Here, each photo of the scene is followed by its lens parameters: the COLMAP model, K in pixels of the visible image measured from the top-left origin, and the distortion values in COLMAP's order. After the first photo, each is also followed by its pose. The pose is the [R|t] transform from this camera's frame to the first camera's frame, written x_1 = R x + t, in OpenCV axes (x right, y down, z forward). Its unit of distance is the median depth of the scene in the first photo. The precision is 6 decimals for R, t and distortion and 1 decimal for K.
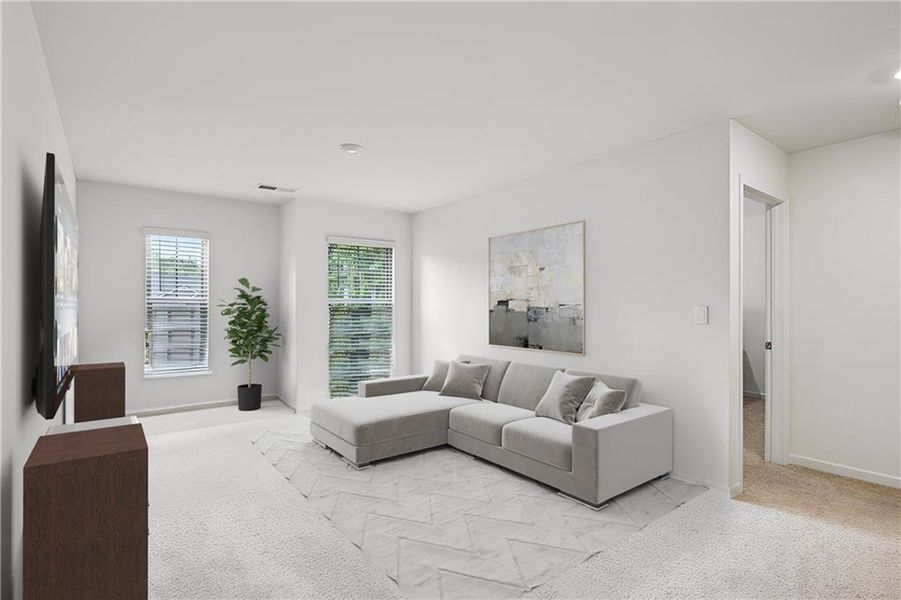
lens RADIAL K [[450.3, 0, 450.5], [0, 450.3, 300.0], [0, 0, 1]] dist [0.004824, 0.000326]
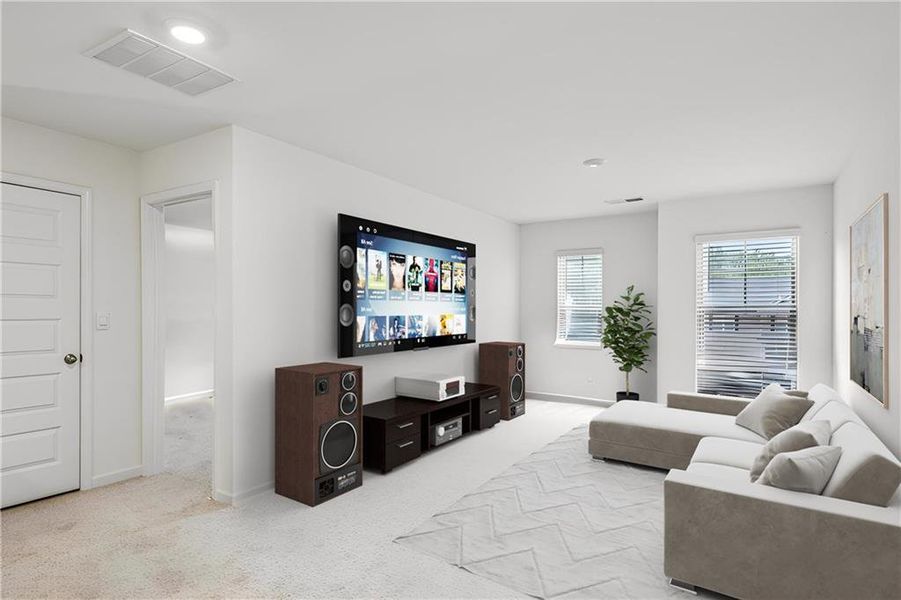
lens RADIAL K [[487.3, 0, 450.5], [0, 487.3, 300.0], [0, 0, 1]] dist [-0.001924, -0.000435]
pose [[0.320288, 0.002629, -0.947317, 0.808785], [-0.000850, 0.999997, 0.002488, -0.021660], [0.947320, 0.000008, 0.320289, 0.353562]]
